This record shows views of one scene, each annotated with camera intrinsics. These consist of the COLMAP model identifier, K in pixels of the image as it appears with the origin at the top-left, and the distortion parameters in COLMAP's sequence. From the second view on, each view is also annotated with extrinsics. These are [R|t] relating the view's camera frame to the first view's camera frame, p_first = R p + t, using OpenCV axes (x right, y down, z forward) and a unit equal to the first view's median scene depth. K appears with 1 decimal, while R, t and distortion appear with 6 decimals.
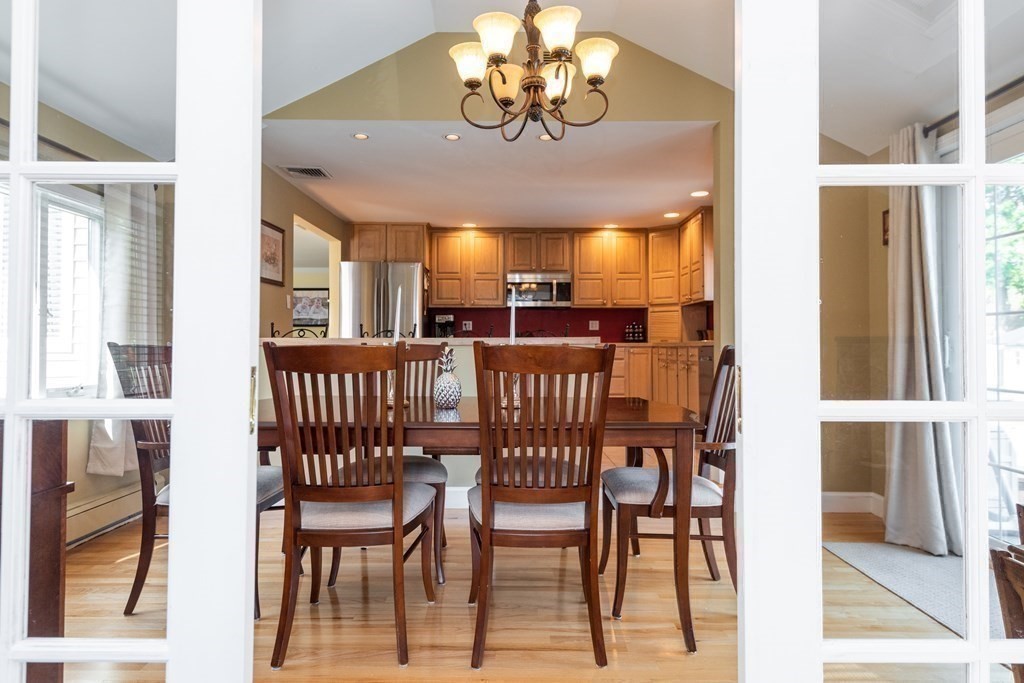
lens RADIAL K [[656.2, 0, 509.7], [0, 656.2, 336.3], [0, 0, 1]] dist [0.034649, 0.000116]
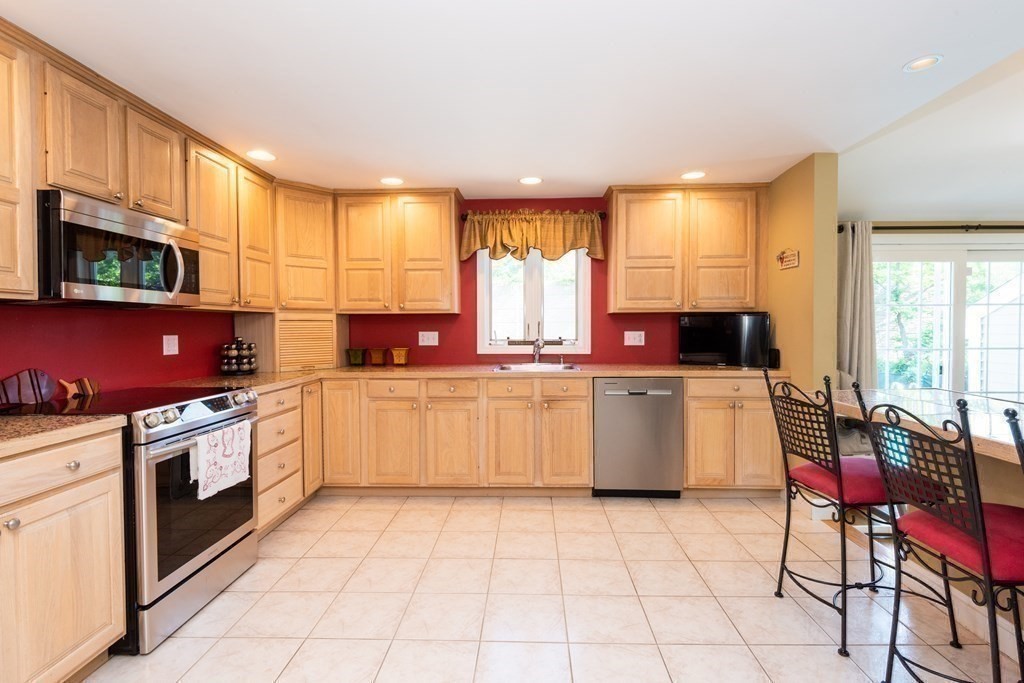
lens RADIAL K [[495.1, 0, 520.4], [0, 495.1, 335.8], [0, 0, 1]] dist [-0.002669, -0.005753]
pose [[0.022382, -0.021543, 0.999517, -0.231477], [-0.011495, 0.999696, 0.021804, -0.035108], [-0.999683, -0.011978, 0.022128, 0.769320]]
